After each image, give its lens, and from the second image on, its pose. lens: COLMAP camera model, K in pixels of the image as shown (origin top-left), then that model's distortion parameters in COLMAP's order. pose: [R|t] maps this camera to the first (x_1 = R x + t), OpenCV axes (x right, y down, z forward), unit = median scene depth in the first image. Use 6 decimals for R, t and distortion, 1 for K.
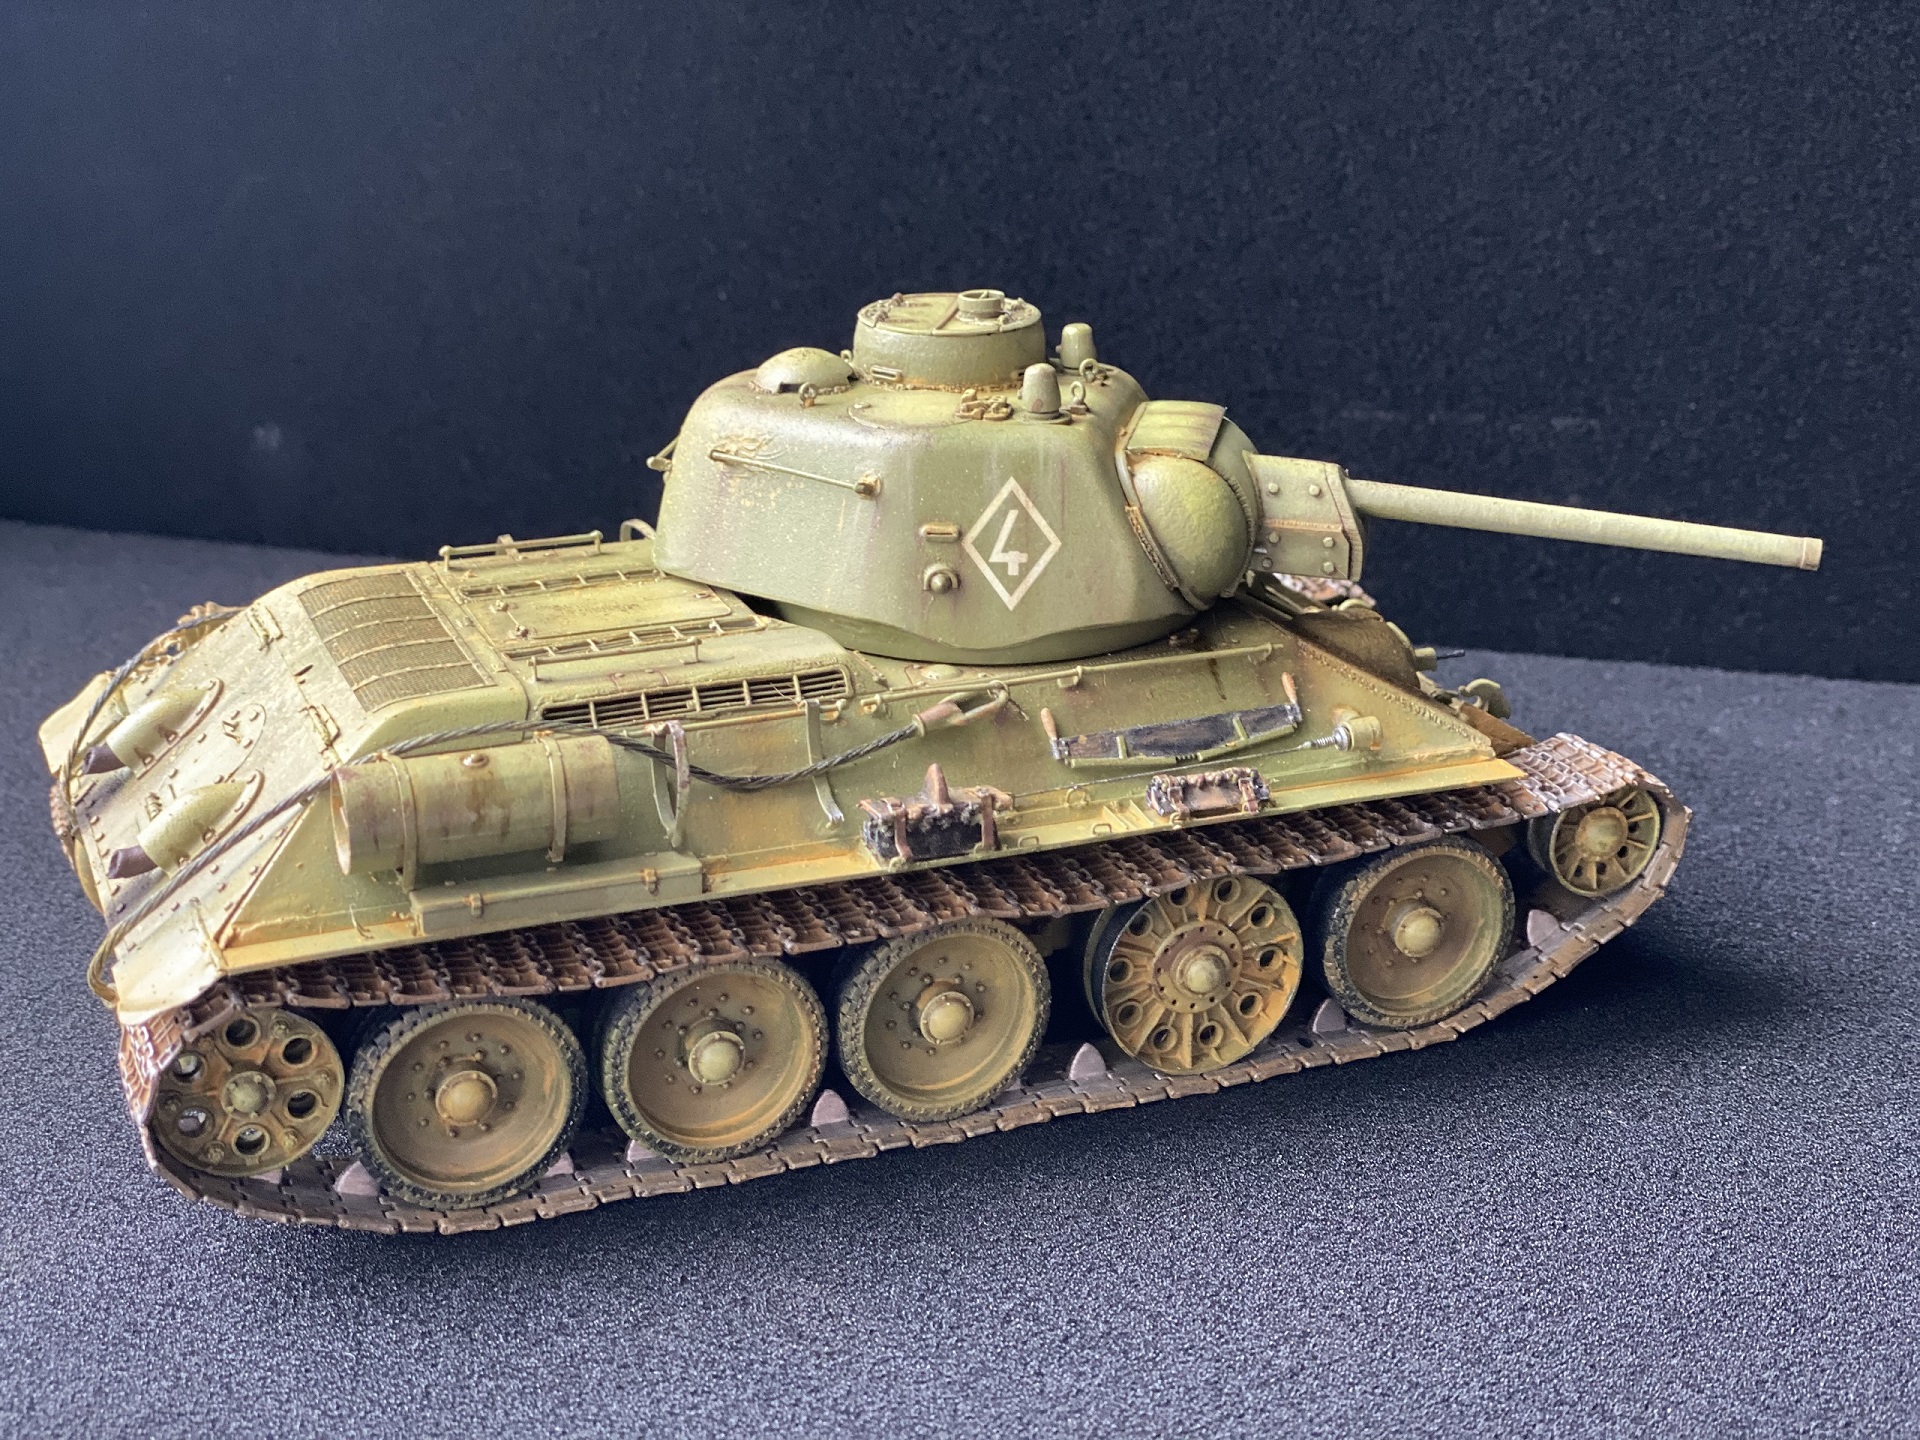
lens RADIAL K [[2916.4, 0, 946.6], [0, 2916.4, 697.2], [0, 0, 1]] dist [0.106257, -0.342641]
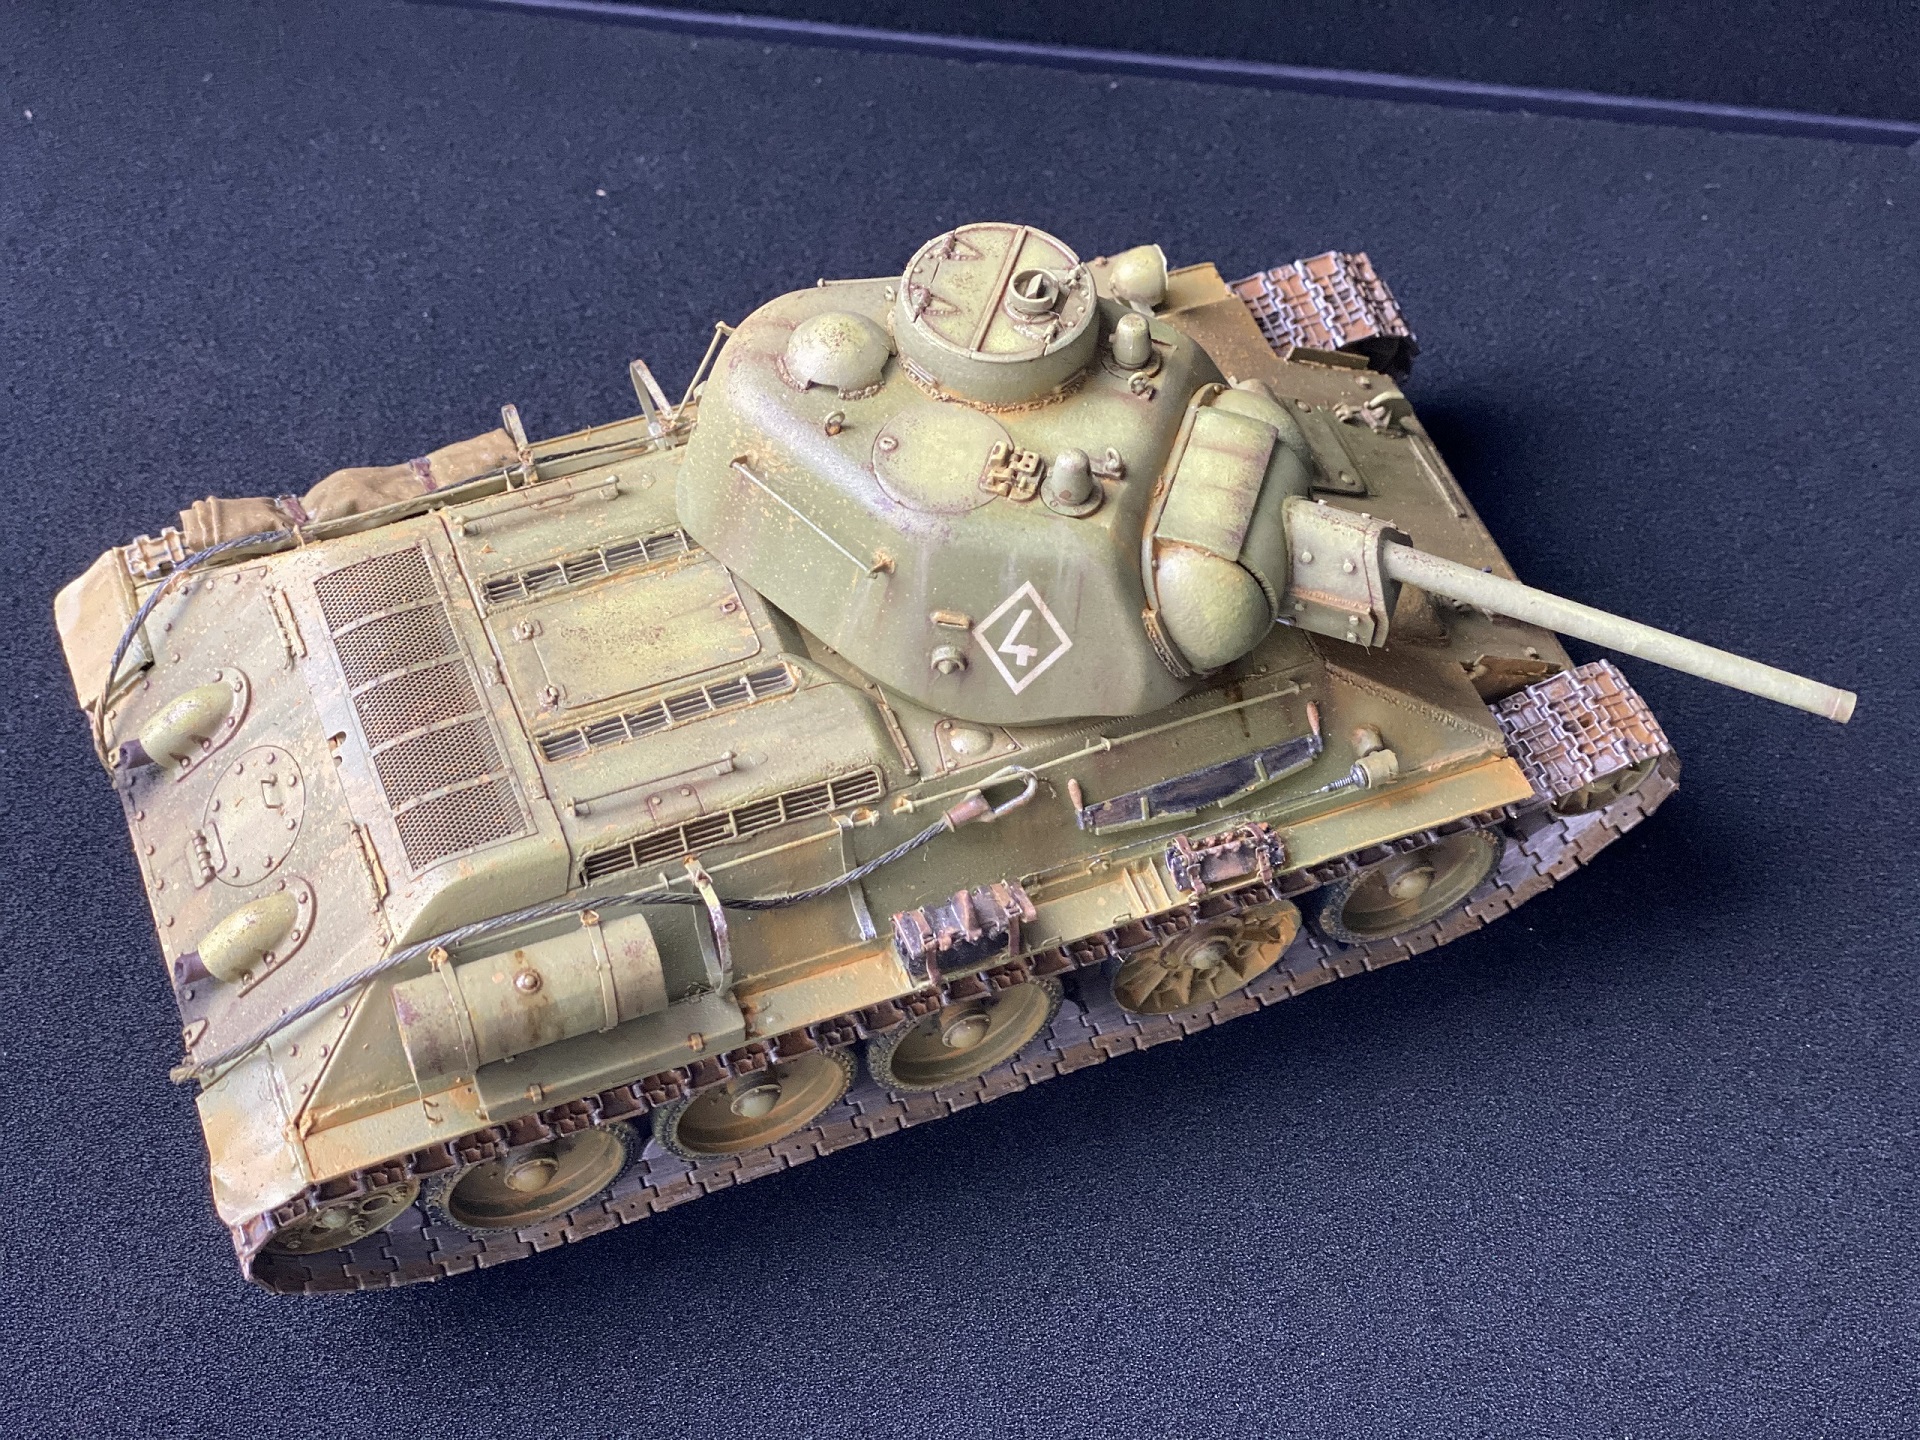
lens RADIAL K [[2938.4, 0, 955.5], [0, 2938.4, 620.6], [0, 0, 1]] dist [0.045791, 0.017041]
pose [[0.999302, 0.015633, 0.033930, -0.043630], [-0.031615, 0.837746, 0.545145, -0.613566], [-0.019903, -0.545837, 0.837655, 0.176468]]
